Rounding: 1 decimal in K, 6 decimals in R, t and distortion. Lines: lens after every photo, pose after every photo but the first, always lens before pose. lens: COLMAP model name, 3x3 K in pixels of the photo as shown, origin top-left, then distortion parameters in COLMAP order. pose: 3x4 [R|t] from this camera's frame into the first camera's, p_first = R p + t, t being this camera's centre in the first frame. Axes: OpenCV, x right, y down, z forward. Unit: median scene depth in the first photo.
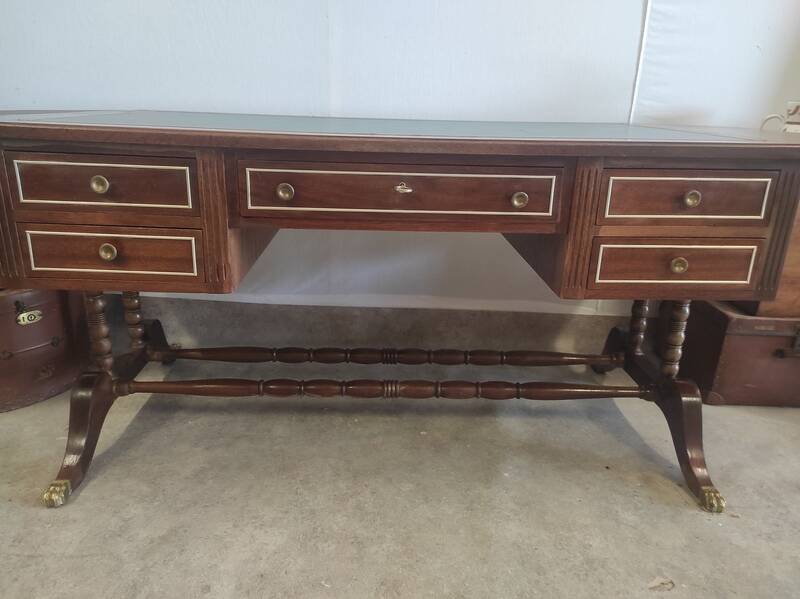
lens RADIAL K [[594.7, 0, 397.7], [0, 594.7, 299.3], [0, 0, 1]] dist [0.032738, -0.028859]
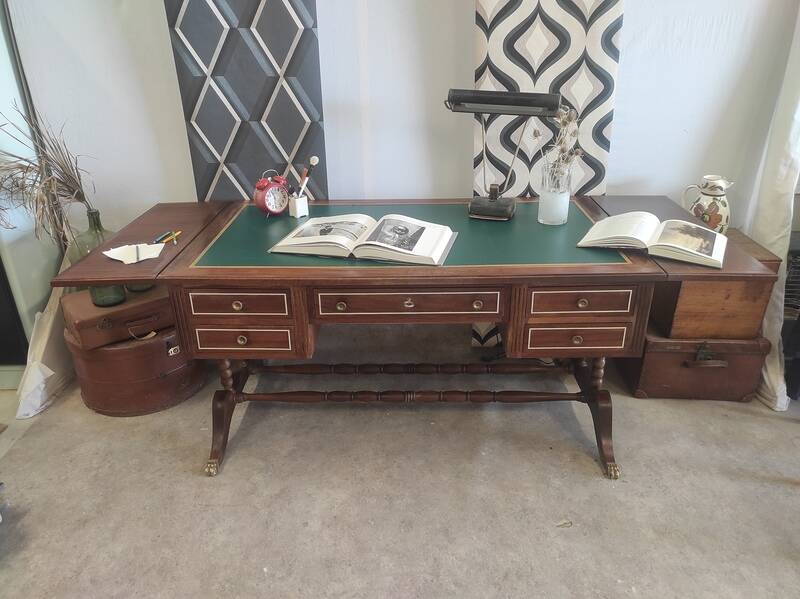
lens RADIAL K [[594.7, 0, 397.1], [0, 594.7, 296.0], [0, 0, 1]] dist [0.032738, -0.028859]
pose [[0.997546, -0.017548, -0.067786, 0.074860], [0.024925, 0.993668, 0.109561, -0.322932], [0.065434, -0.110982, 0.991666, -0.572606]]
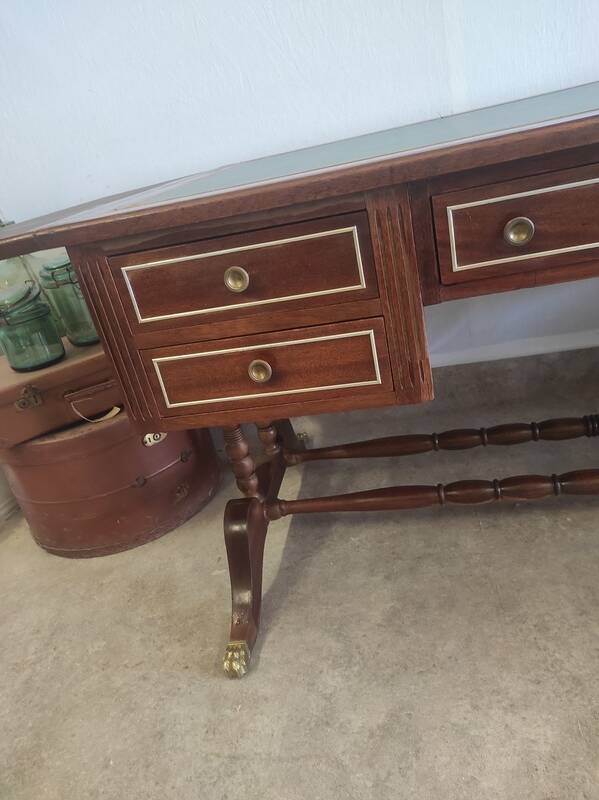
lens RADIAL K [[594.7, 0, 295.0], [0, 594.7, 396.5], [0, 0, 1]] dist [0.032738, -0.028859]
pose [[0.952533, -0.137363, -0.271682, -0.214573], [0.167044, 0.981905, 0.089212, -0.087856], [0.254512, -0.130360, 0.958243, 0.275825]]
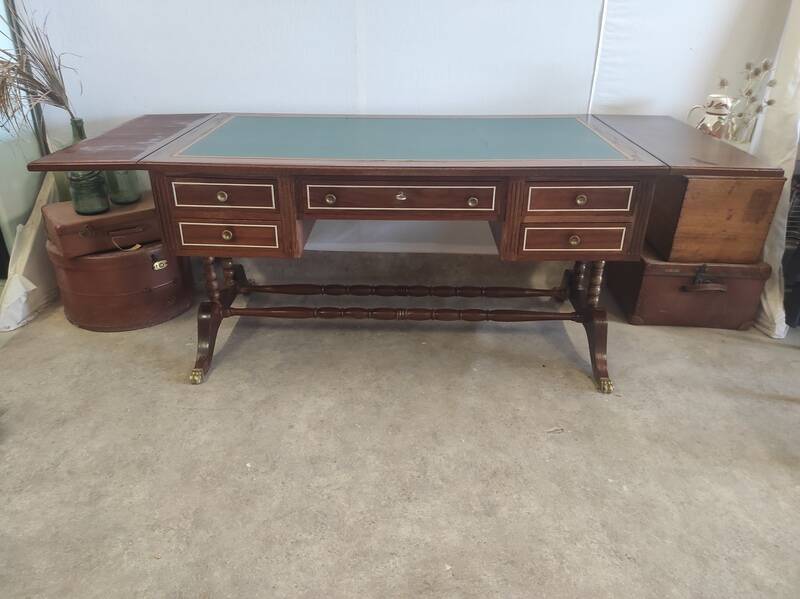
lens RADIAL K [[594.7, 0, 397.6], [0, 594.7, 299.9], [0, 0, 1]] dist [0.032738, -0.028859]
pose [[0.998064, 0.002743, -0.062141, 0.084499], [0.006030, 0.990053, 0.140563, -0.109793], [0.061908, -0.140666, 0.988120, -0.548674]]
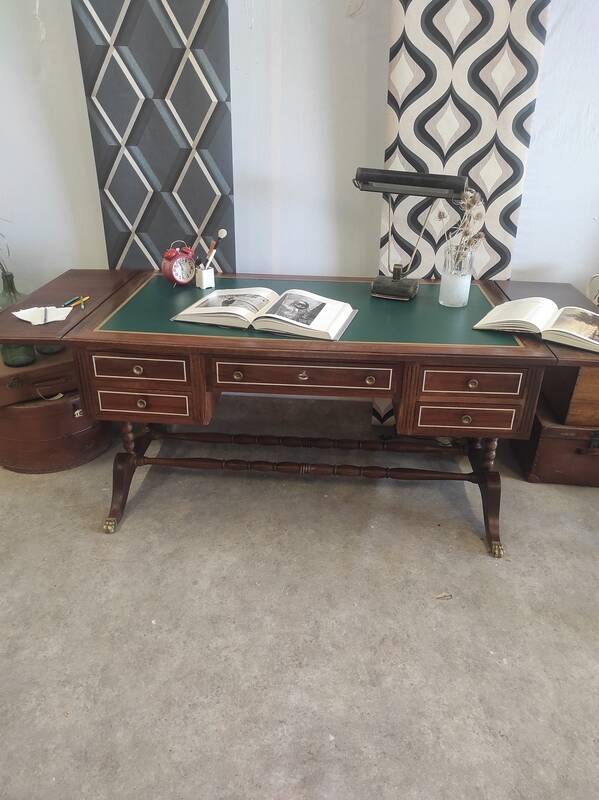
lens RADIAL K [[594.7, 0, 299.6], [0, 594.7, 394.6], [0, 0, 1]] dist [0.032738, -0.028859]
pose [[0.995076, 0.033455, -0.093302, 0.134488], [-0.020353, 0.990224, 0.137996, -0.304812], [0.097007, -0.135418, 0.986028, -0.612352]]
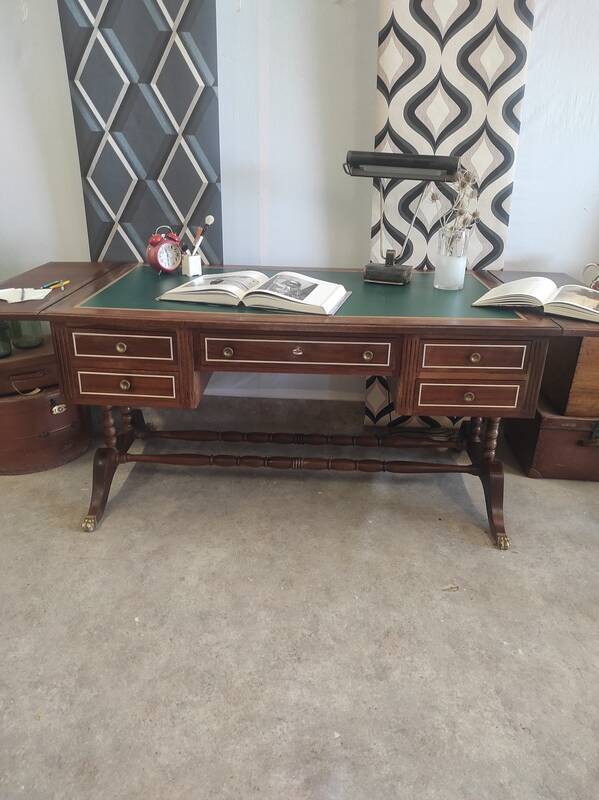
lens RADIAL K [[594.7, 0, 298.5], [0, 594.7, 395.5], [0, 0, 1]] dist [0.032738, -0.028859]
pose [[0.997686, 0.017548, -0.065680, 0.101301], [-0.012754, 0.997271, 0.072720, -0.148706], [0.066777, -0.071714, 0.995187, -0.550470]]
